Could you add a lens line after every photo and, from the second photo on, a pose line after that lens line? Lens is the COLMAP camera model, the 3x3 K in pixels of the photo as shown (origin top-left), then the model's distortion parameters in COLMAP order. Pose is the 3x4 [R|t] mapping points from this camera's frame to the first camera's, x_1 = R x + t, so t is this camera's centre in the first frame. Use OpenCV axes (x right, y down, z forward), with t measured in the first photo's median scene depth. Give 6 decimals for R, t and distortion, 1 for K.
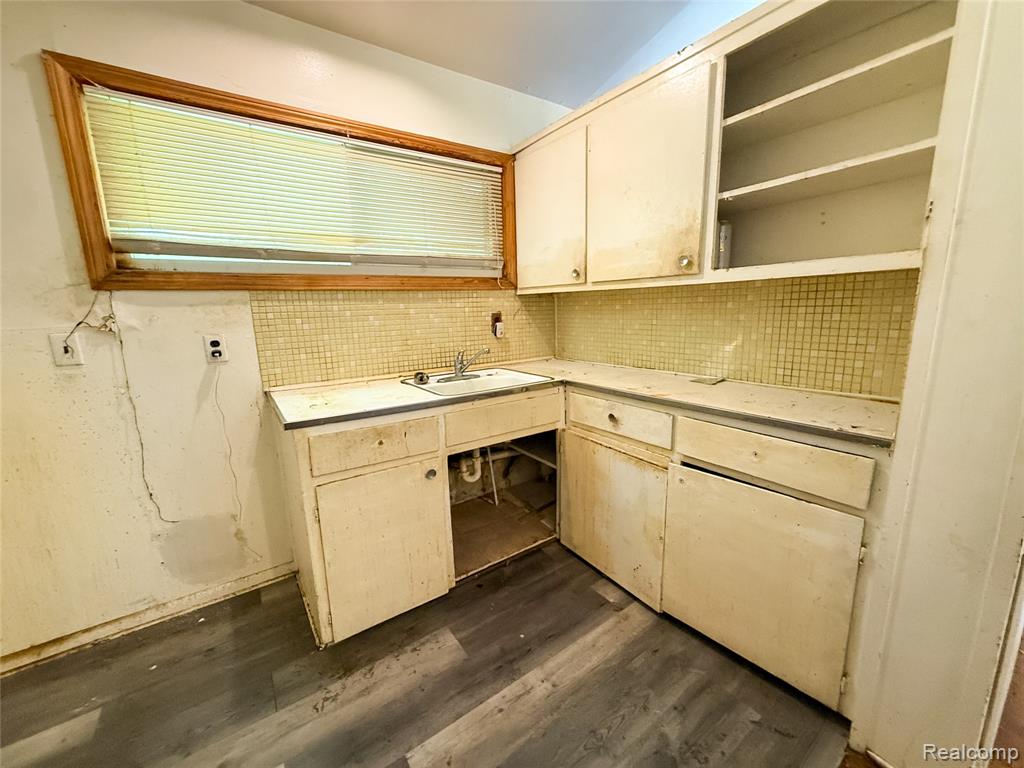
lens RADIAL K [[408.0, 0, 513.9], [0, 408.0, 384.6], [0, 0, 1]] dist [-0.007687, 0.002605]
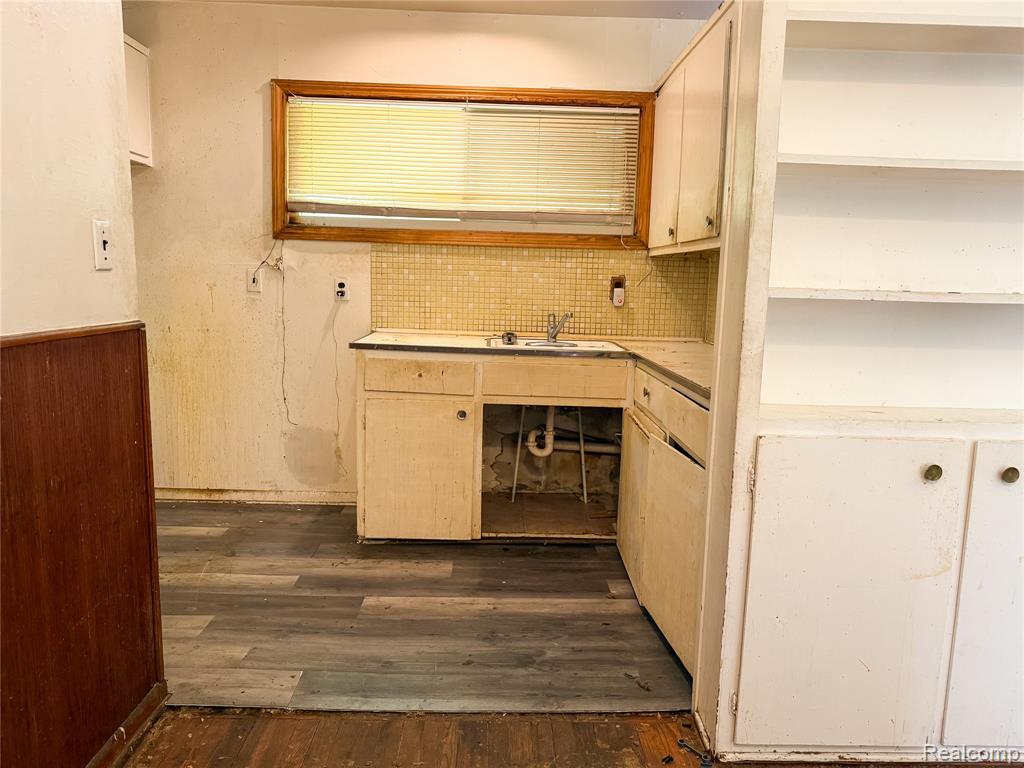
lens RADIAL K [[732.4, 0, 511.2], [0, 732.4, 385.5], [0, 0, 1]] dist [0.022137, -0.049630]
pose [[0.833389, 0.129356, -0.537336, 0.874674], [-0.153264, 0.988185, 0.000184, 0.113694], [0.531012, 0.082201, 0.843368, -0.534510]]
